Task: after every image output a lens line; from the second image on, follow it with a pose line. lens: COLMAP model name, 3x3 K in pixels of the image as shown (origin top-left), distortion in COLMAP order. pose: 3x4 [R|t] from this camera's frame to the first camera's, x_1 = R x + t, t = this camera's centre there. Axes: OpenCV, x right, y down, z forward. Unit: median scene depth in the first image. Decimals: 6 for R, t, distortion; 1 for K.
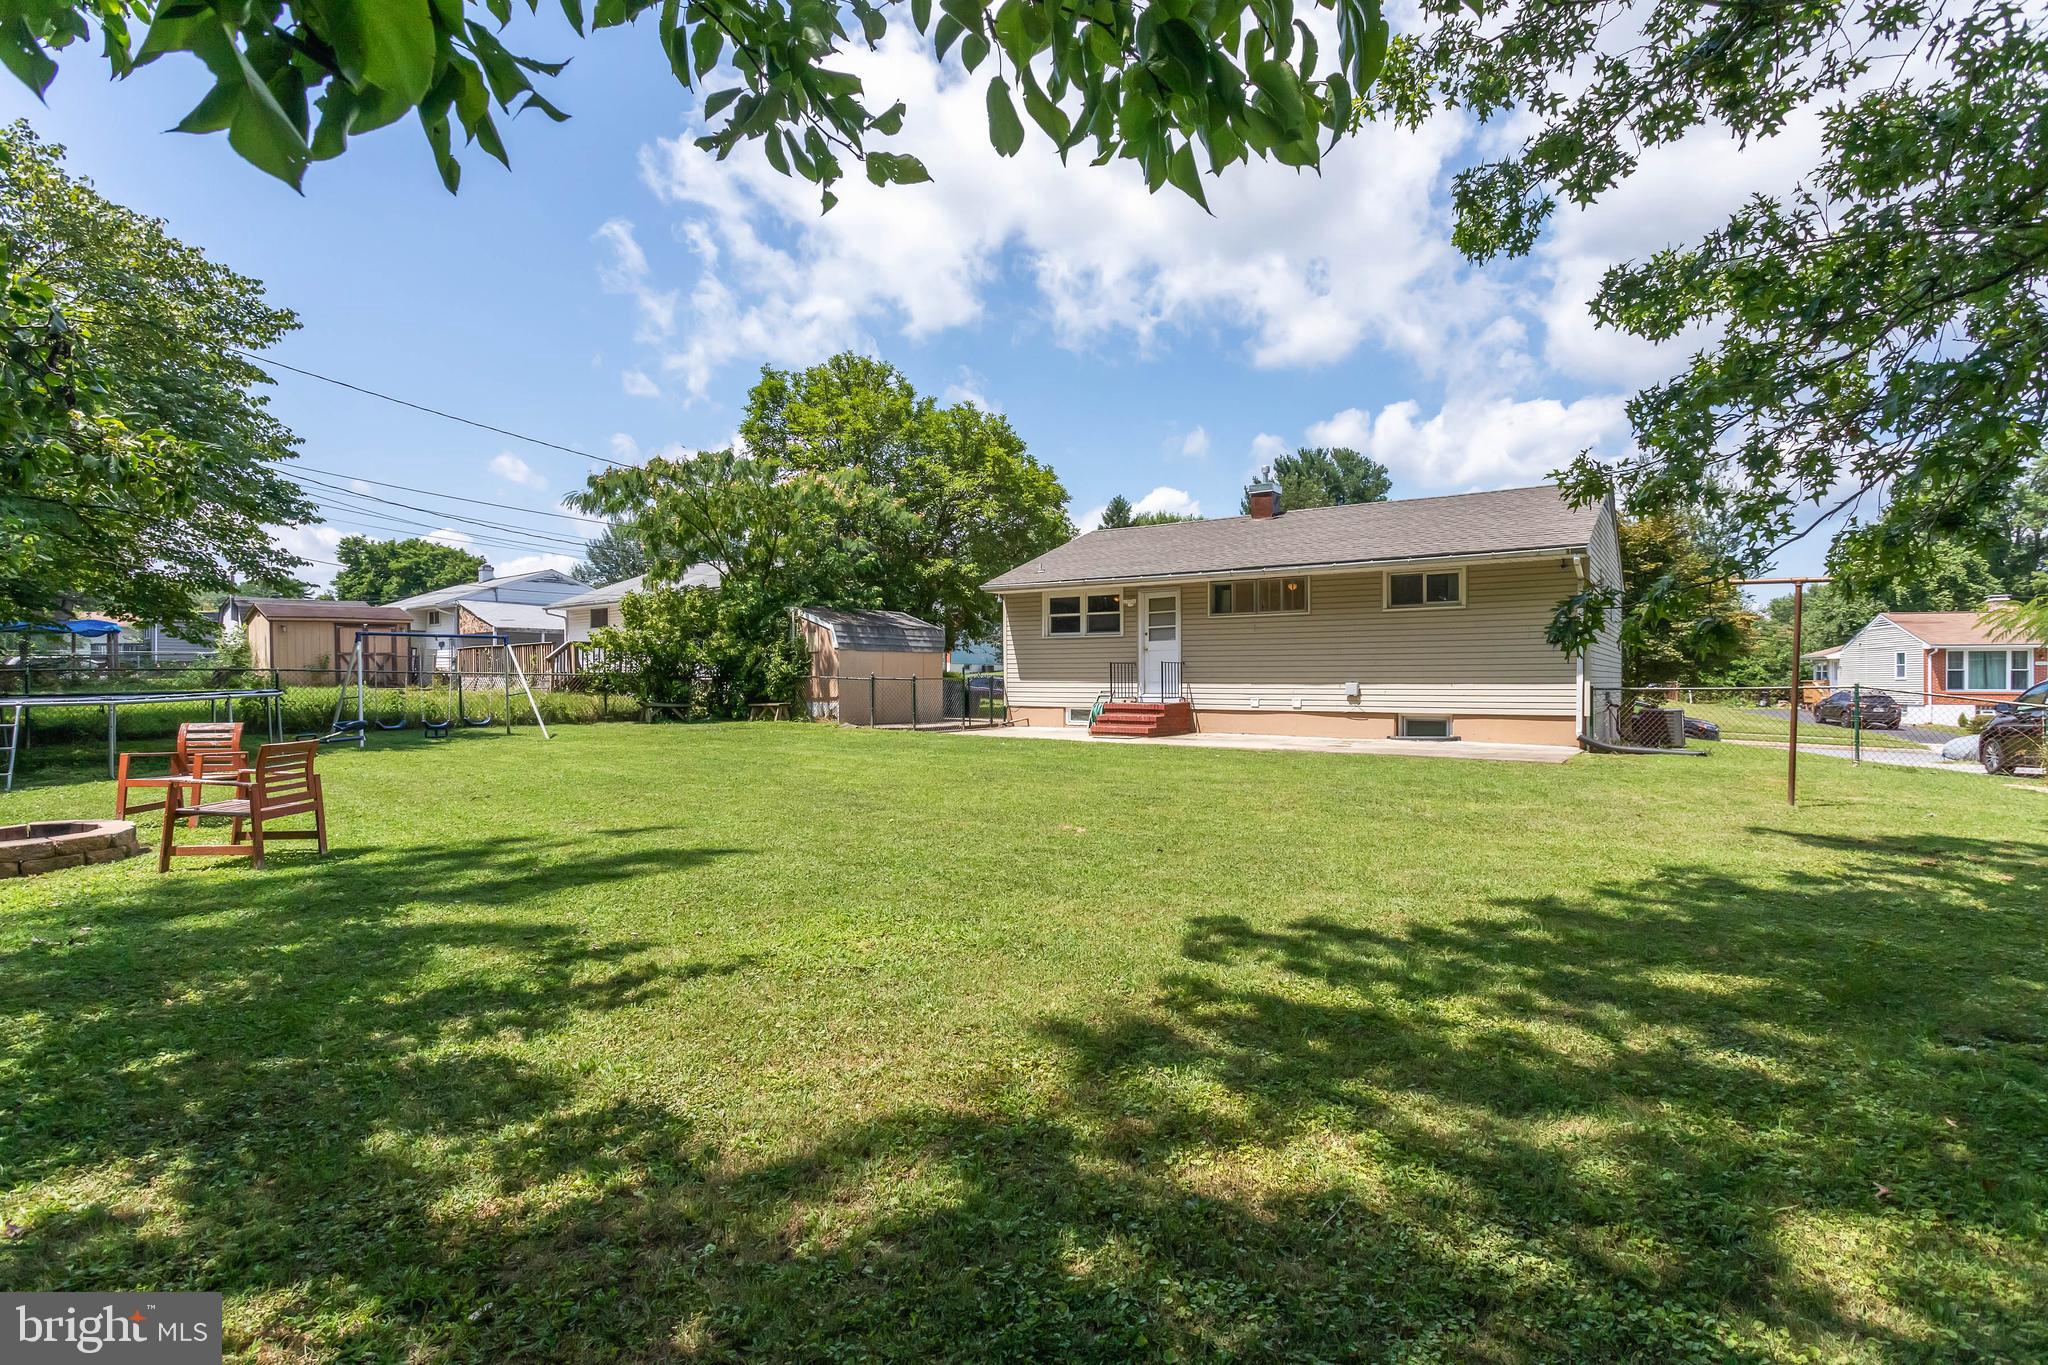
lens RADIAL K [[967.1, 0, 1019.8], [0, 967.1, 682.5], [0, 0, 1]] dist [0.000697, 0.000753]
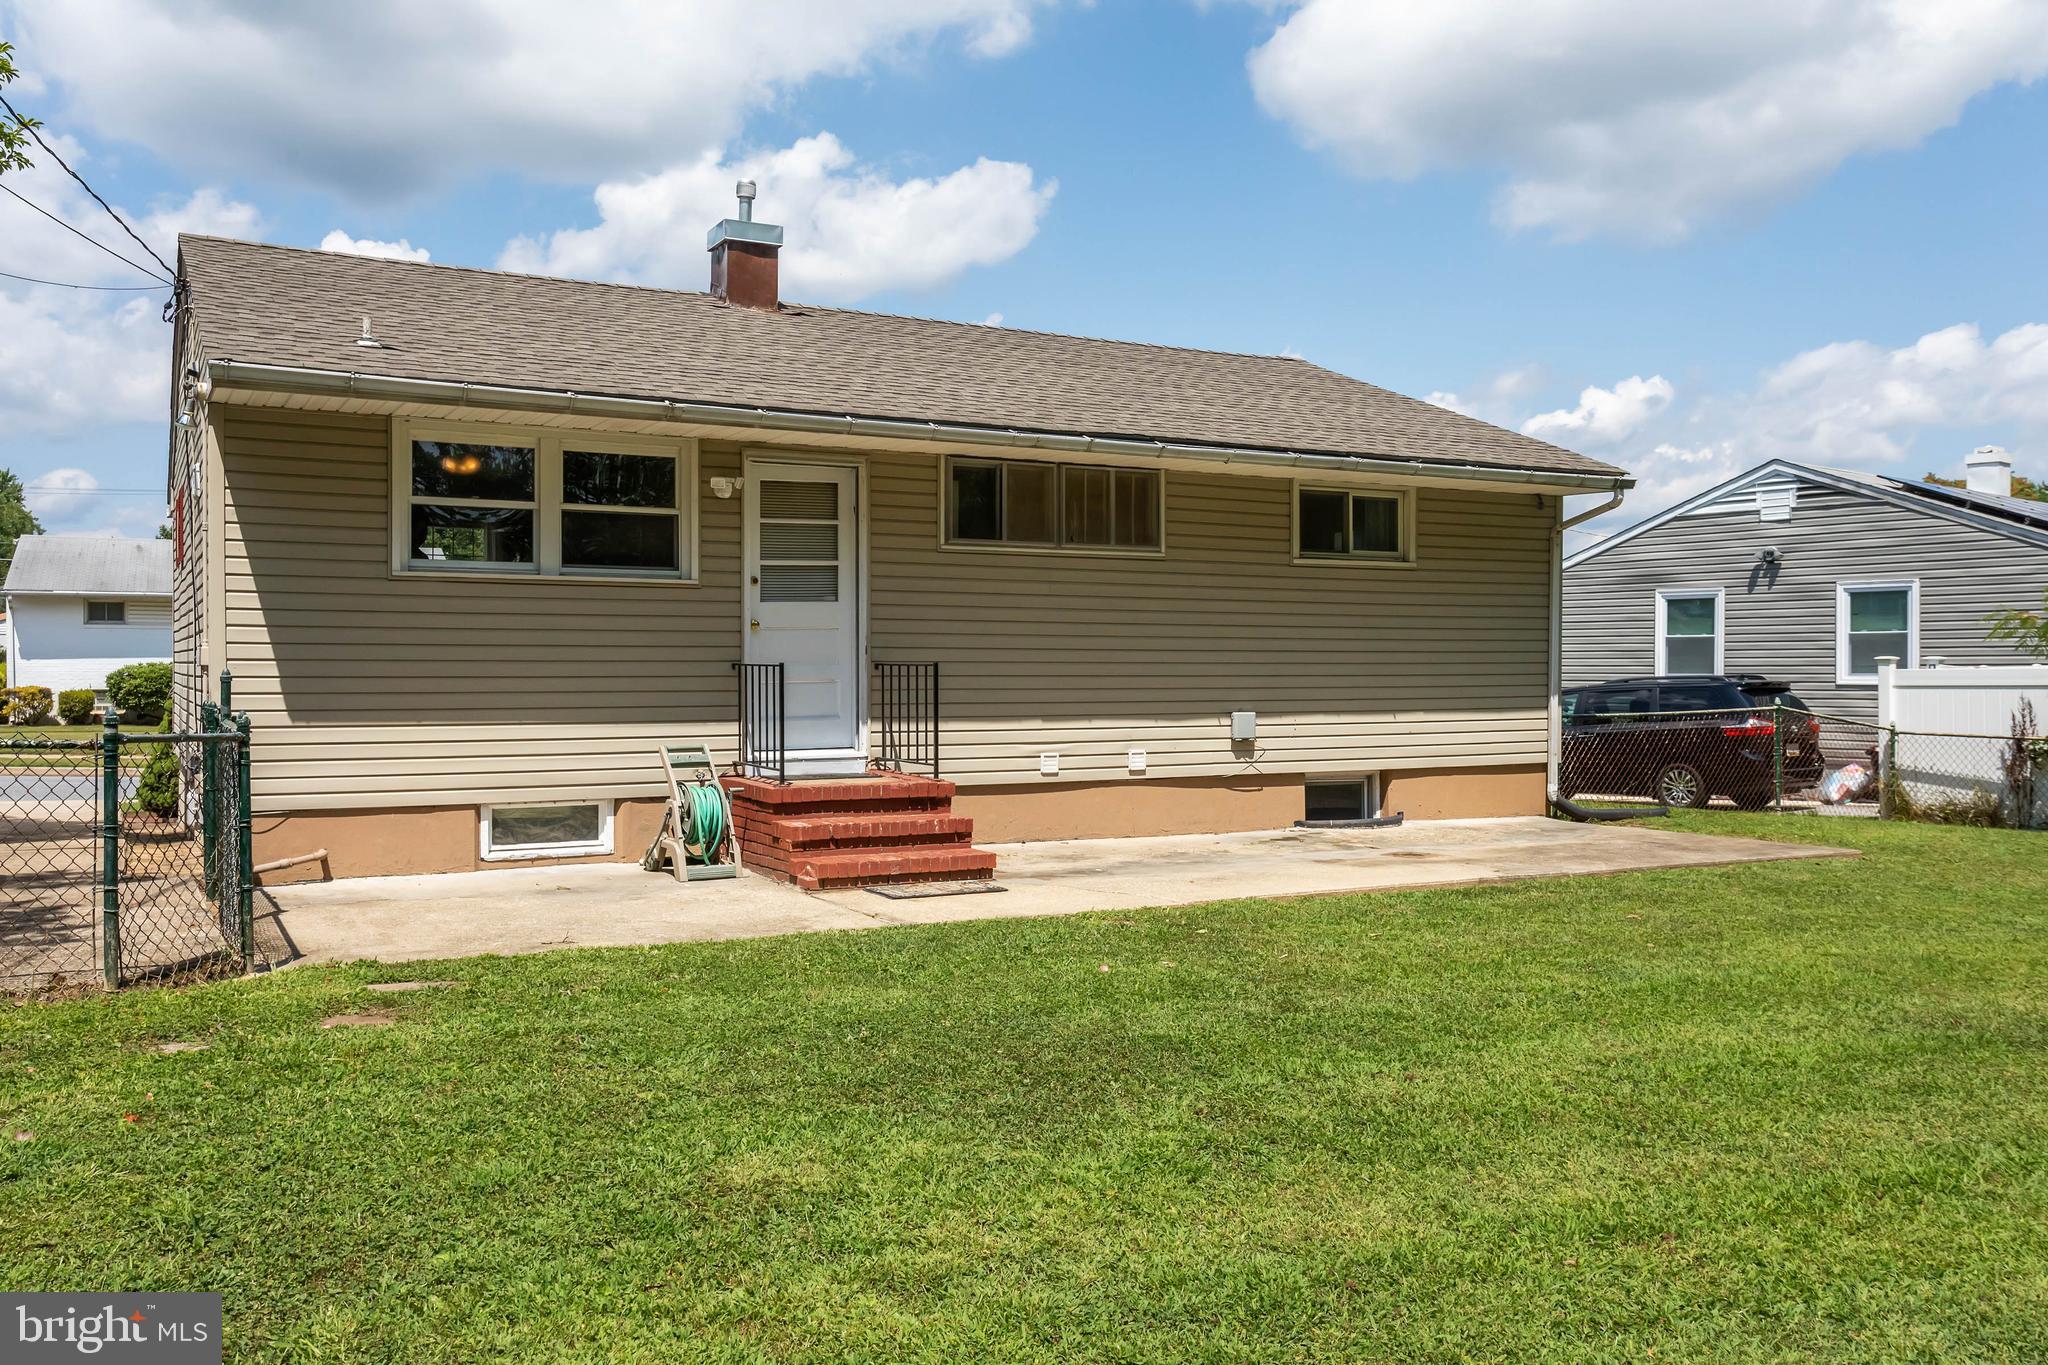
lens RADIAL K [[1668.5, 0, 1024.0], [0, 1668.5, 682.5], [0, 0, 1]] dist [0.018691, -0.013369]
pose [[0.448541, -0.008440, 0.893722, -0.365301], [0.000508, 0.999958, 0.009188, -0.018771], [-0.893762, -0.003667, 0.448526, 0.639414]]
